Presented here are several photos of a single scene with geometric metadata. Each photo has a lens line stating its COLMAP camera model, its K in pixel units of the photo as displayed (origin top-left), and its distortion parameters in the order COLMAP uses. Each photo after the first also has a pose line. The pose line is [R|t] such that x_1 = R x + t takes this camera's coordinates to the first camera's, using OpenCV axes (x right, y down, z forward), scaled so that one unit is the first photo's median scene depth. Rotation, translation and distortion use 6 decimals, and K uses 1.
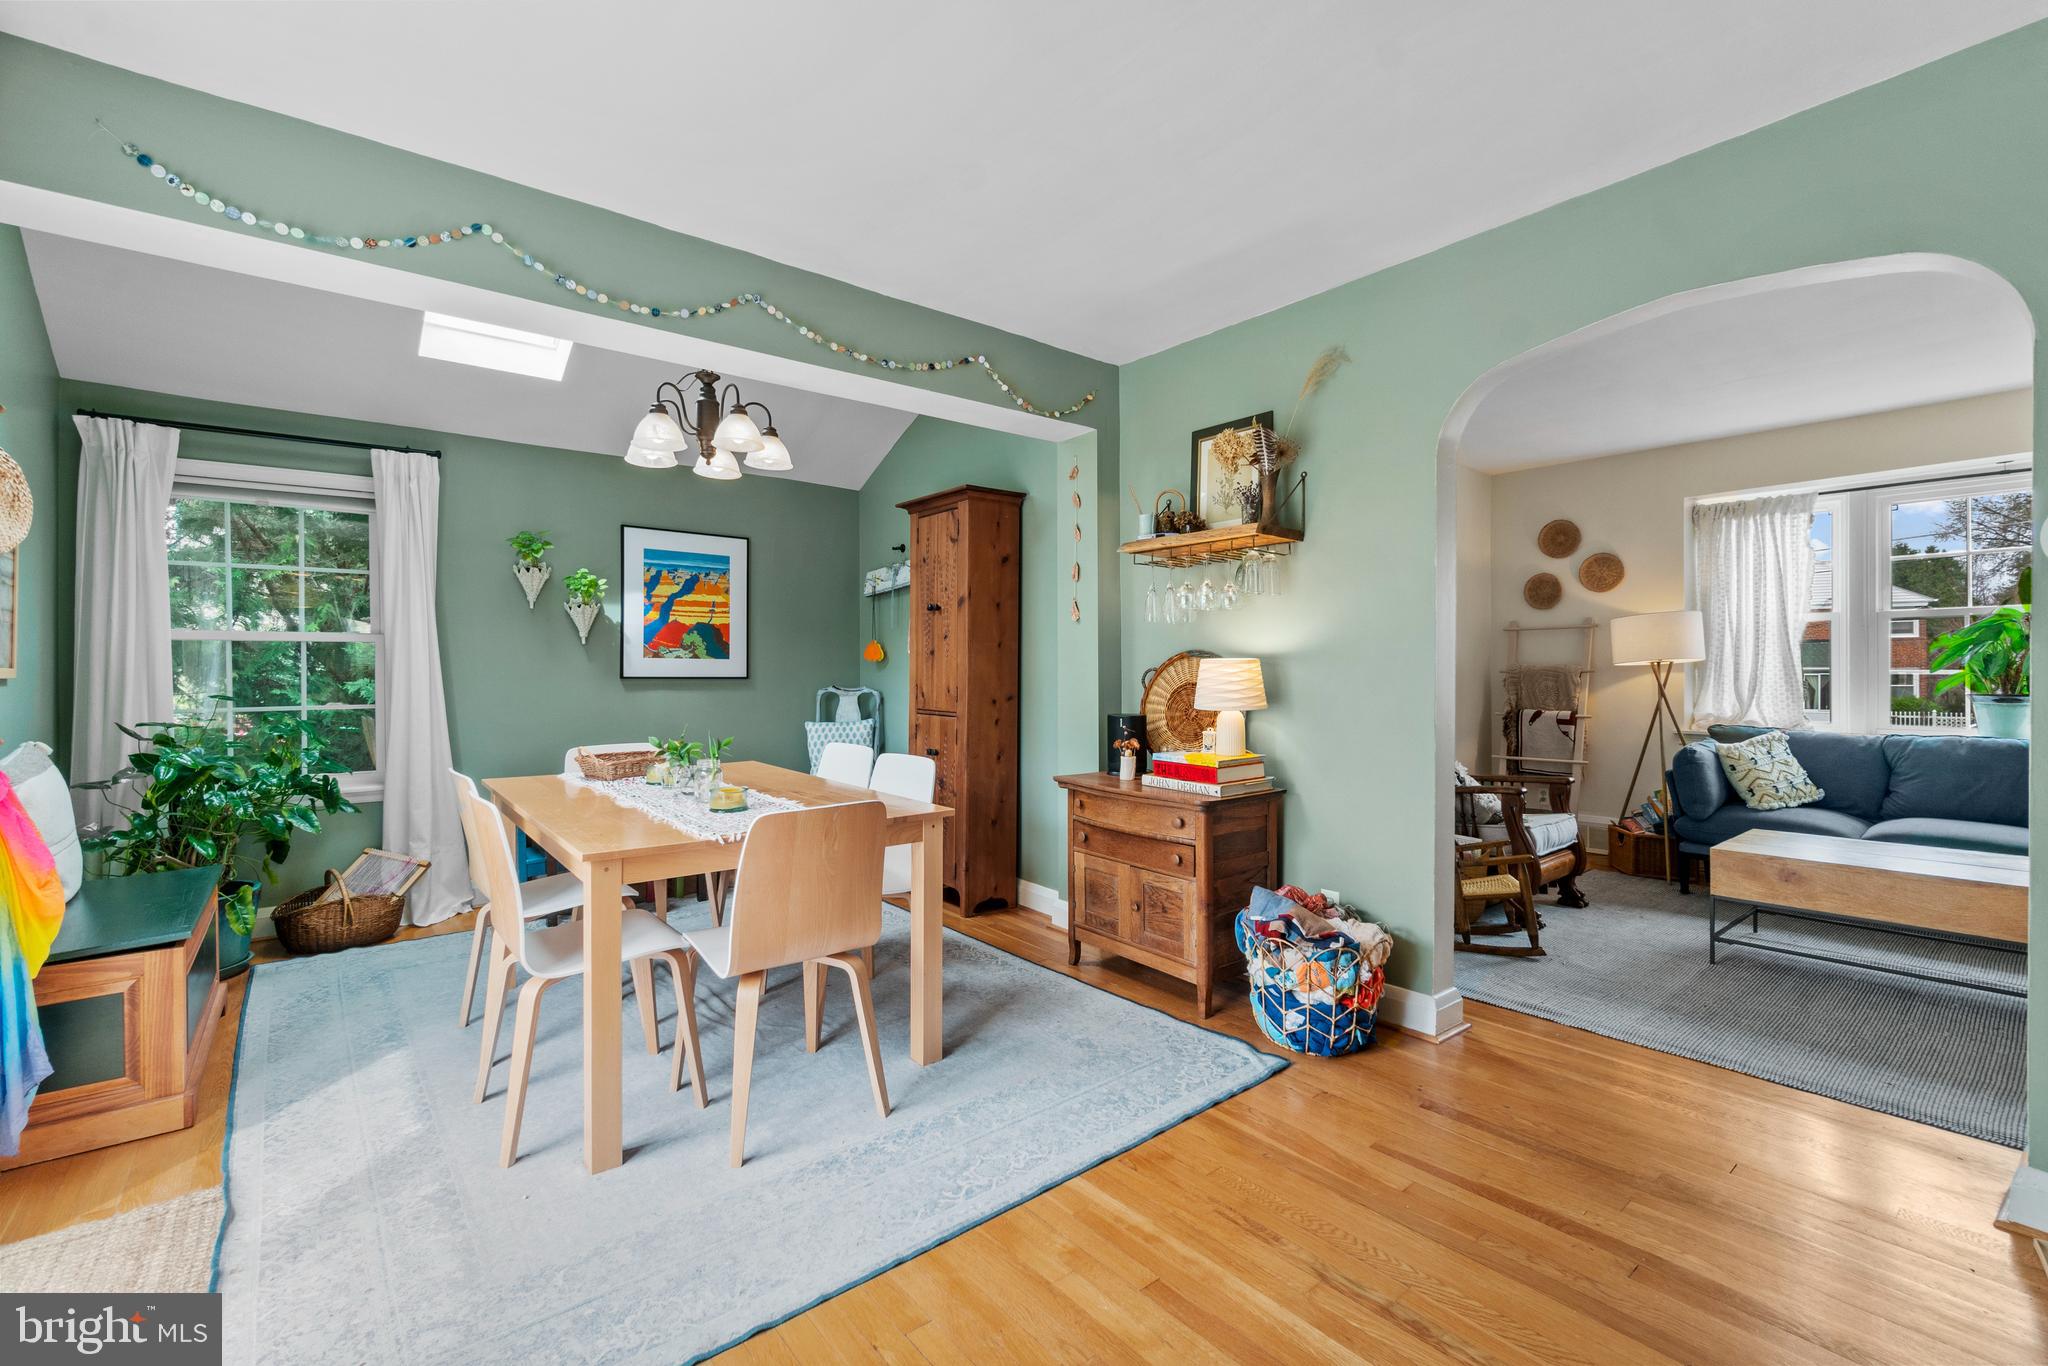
lens RADIAL K [[884.3, 0, 1012.6], [0, 884.3, 673.1], [0, 0, 1]] dist [-0.001103, -0.000048]
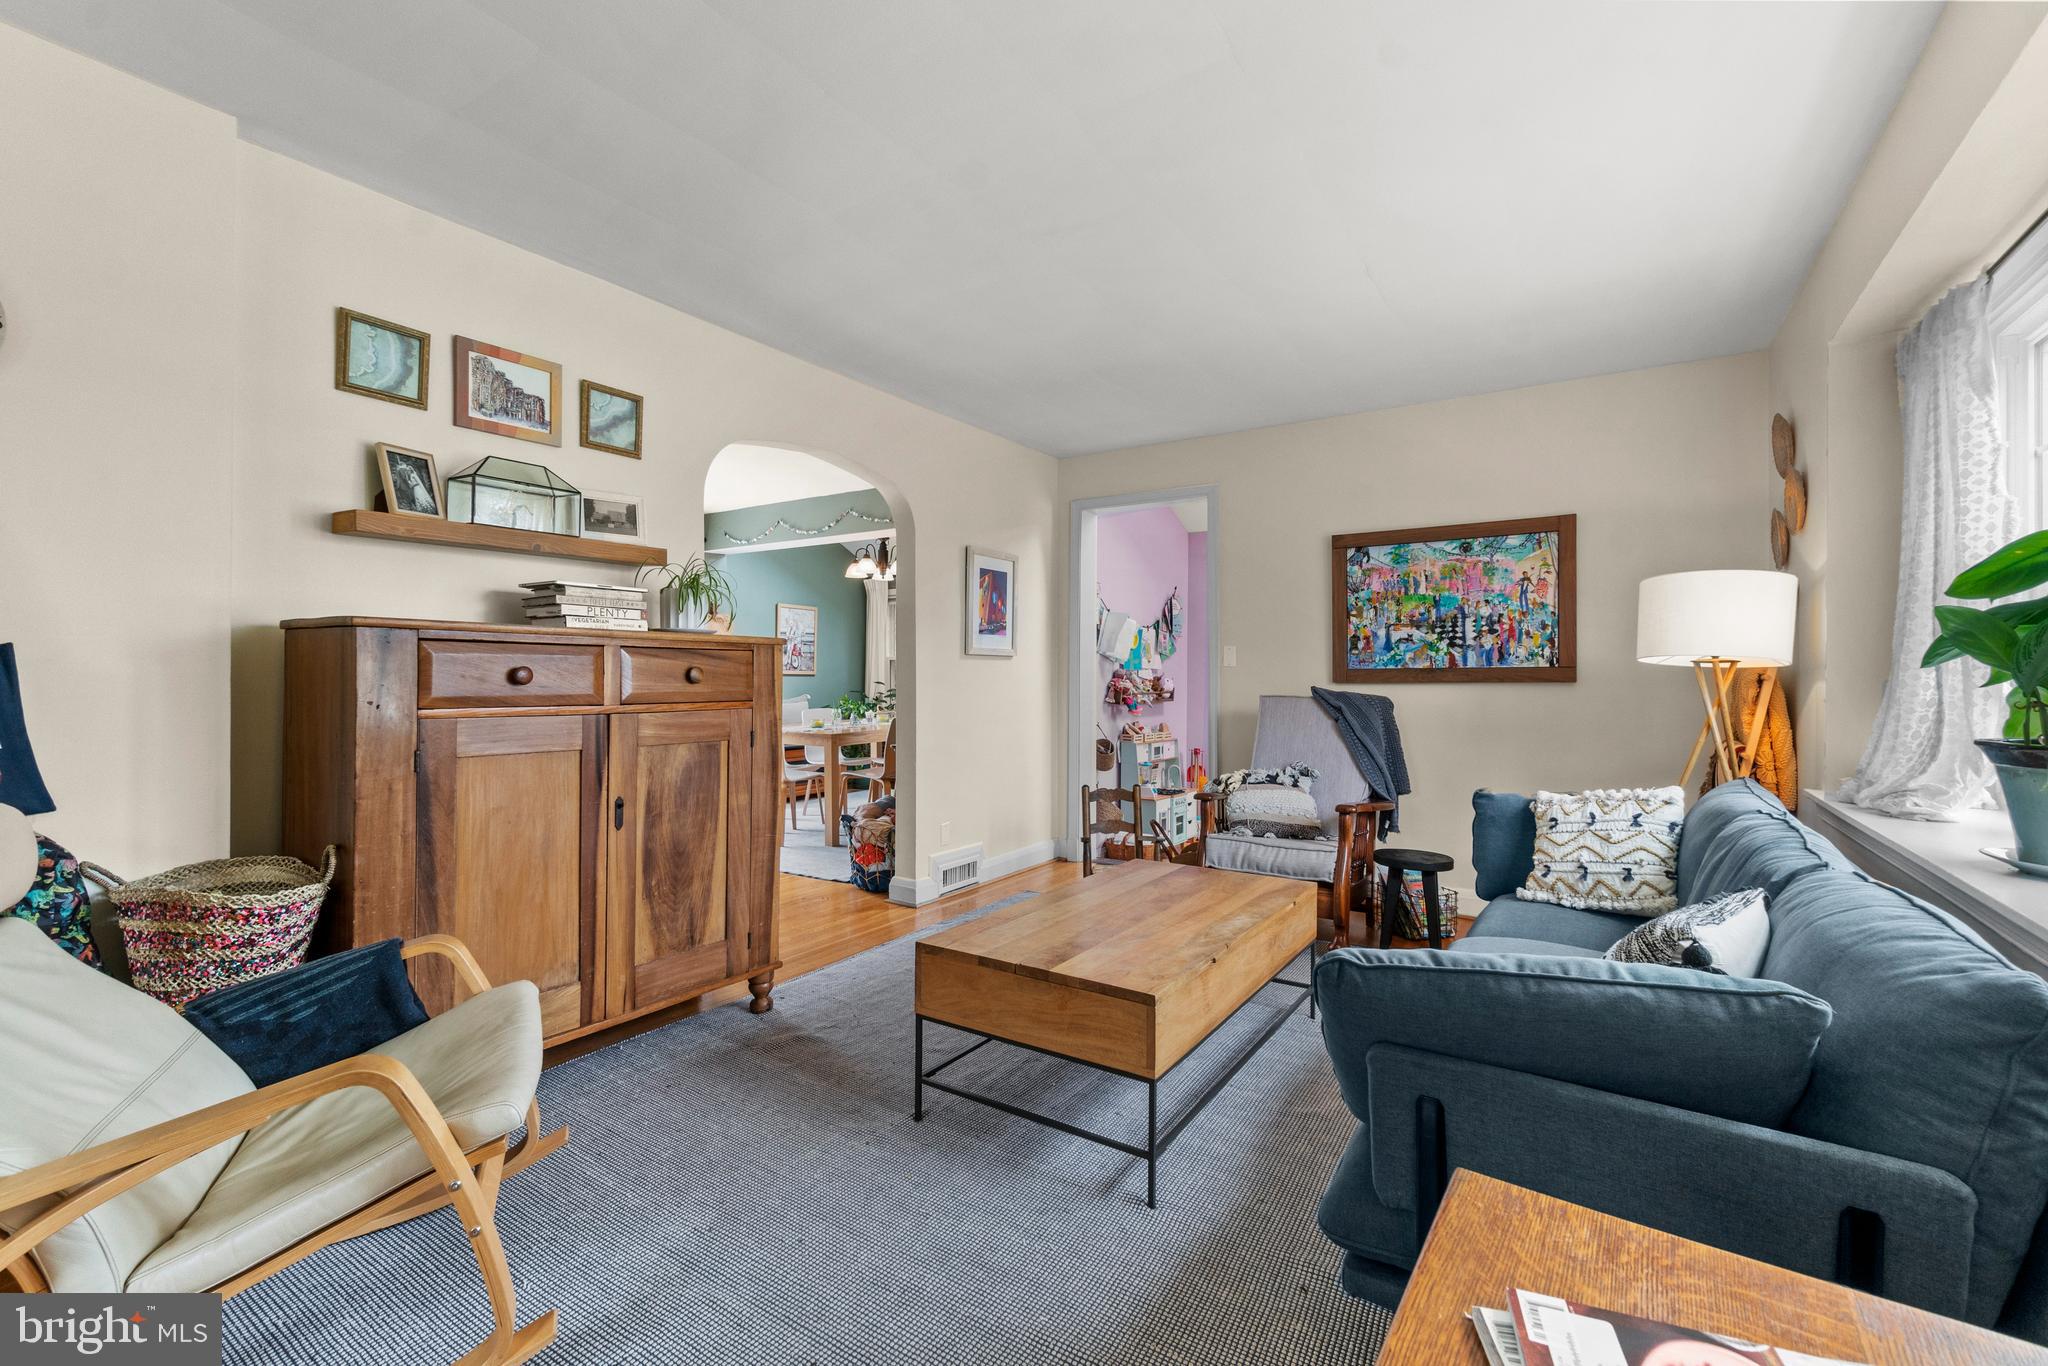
lens RADIAL K [[884.3, 0, 1012.6], [0, 884.3, 673.1], [0, 0, 1]] dist [-0.001103, -0.000048]
pose [[0.292284, 0.000923, -0.956331, 1.051964], [-0.005012, 0.999987, -0.000566, -0.002373], [0.956318, 0.004958, 0.292285, 0.368441]]
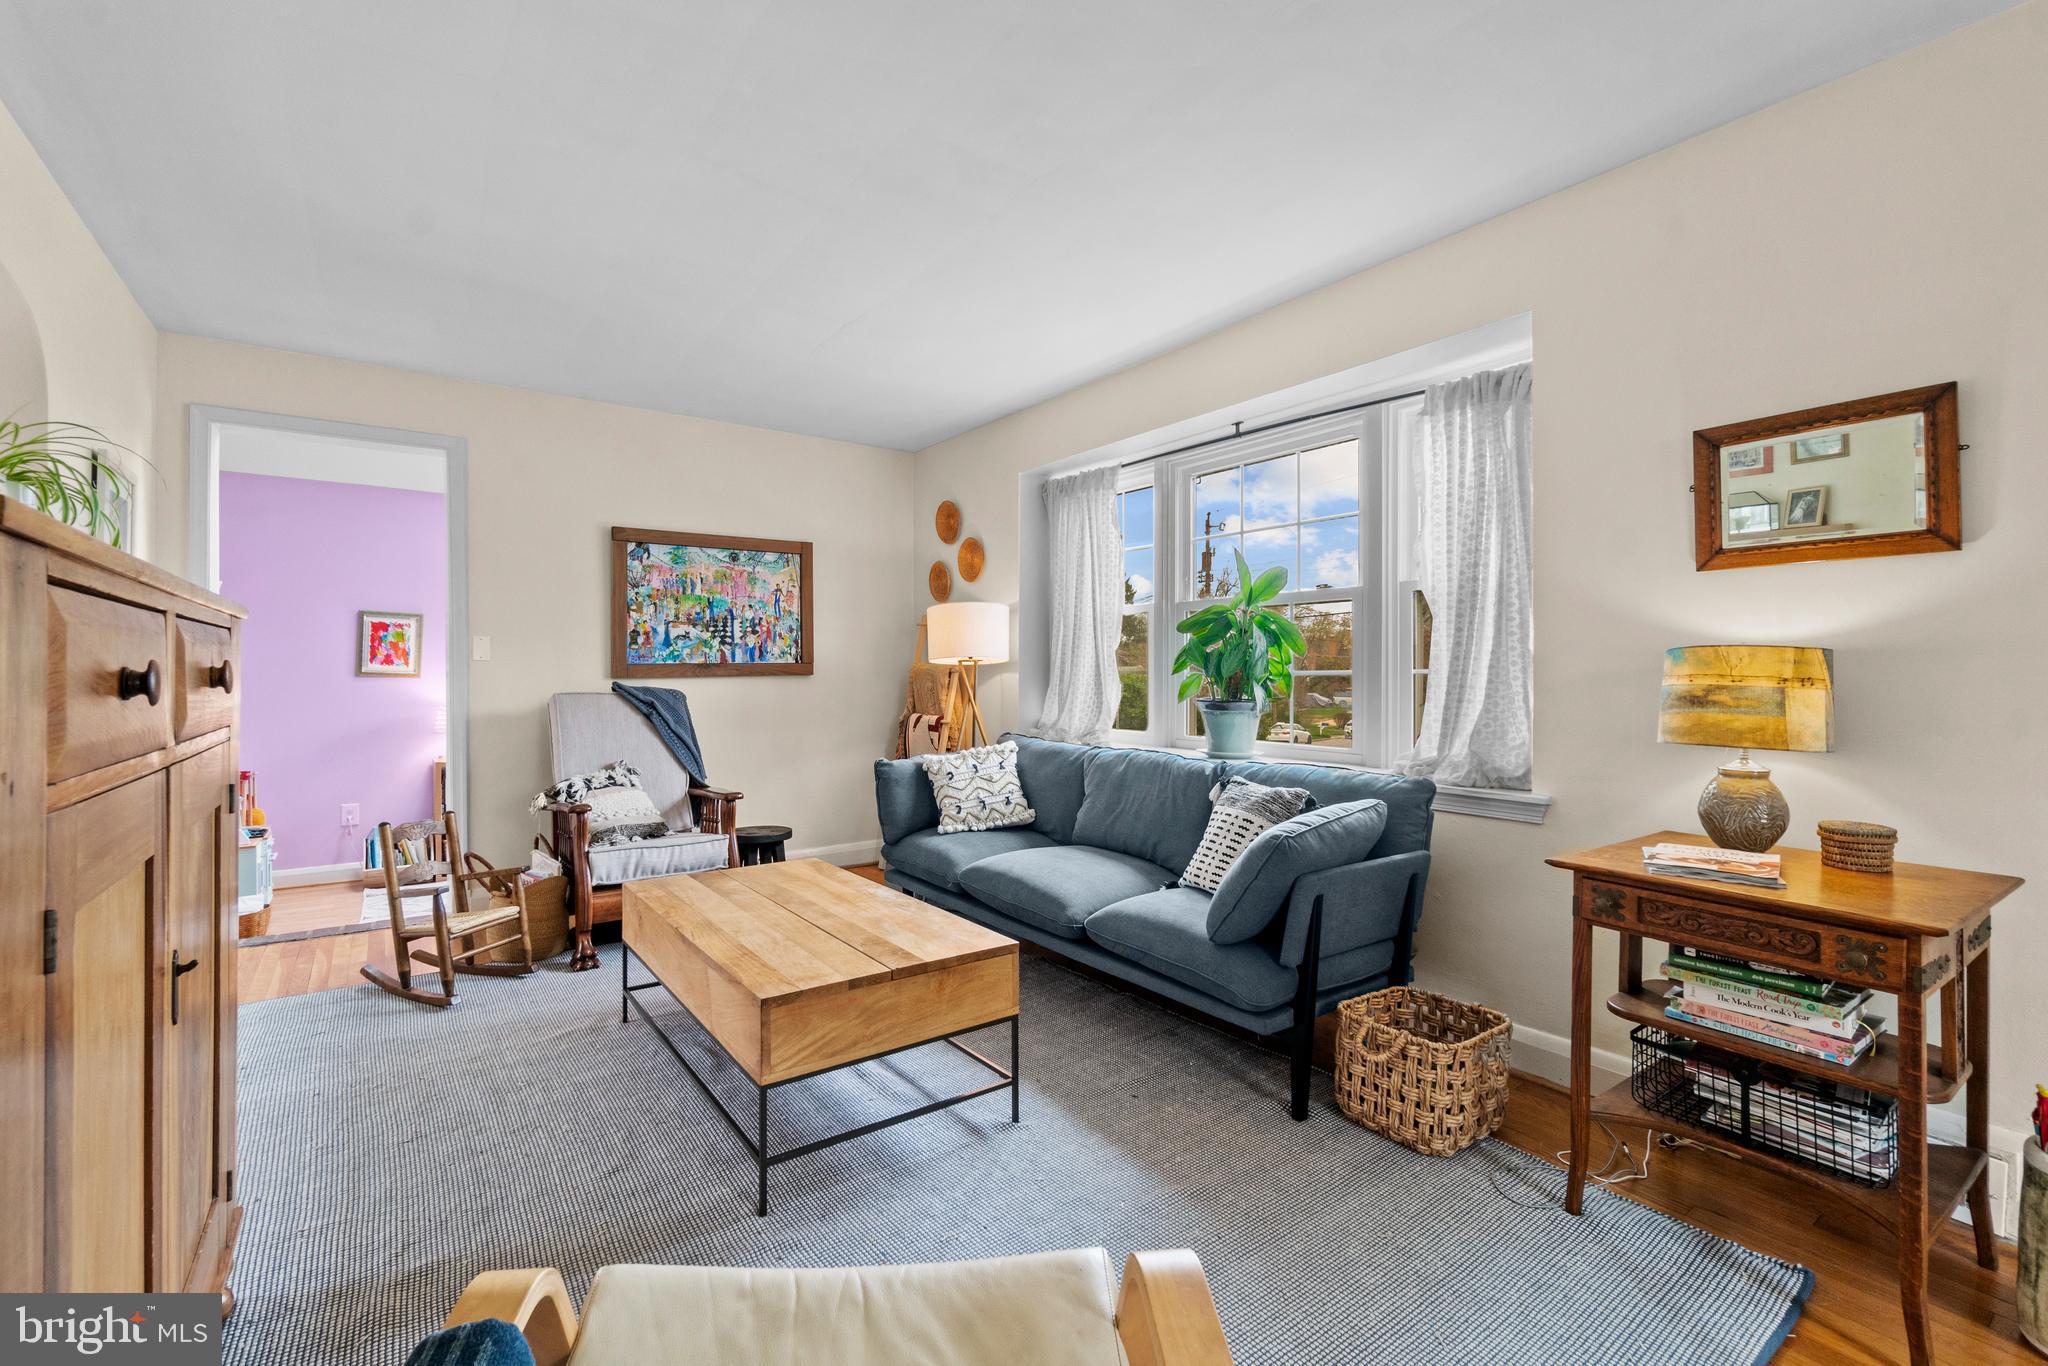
lens RADIAL K [[884.3, 0, 1012.6], [0, 884.3, 673.1], [0, 0, 1]] dist [-0.001103, -0.000048]
pose [[0.998197, 0.002332, -0.059985, 0.759833], [-0.002165, 0.999994, 0.002858, -0.002793], [0.059992, -0.002723, 0.998195, 0.115175]]
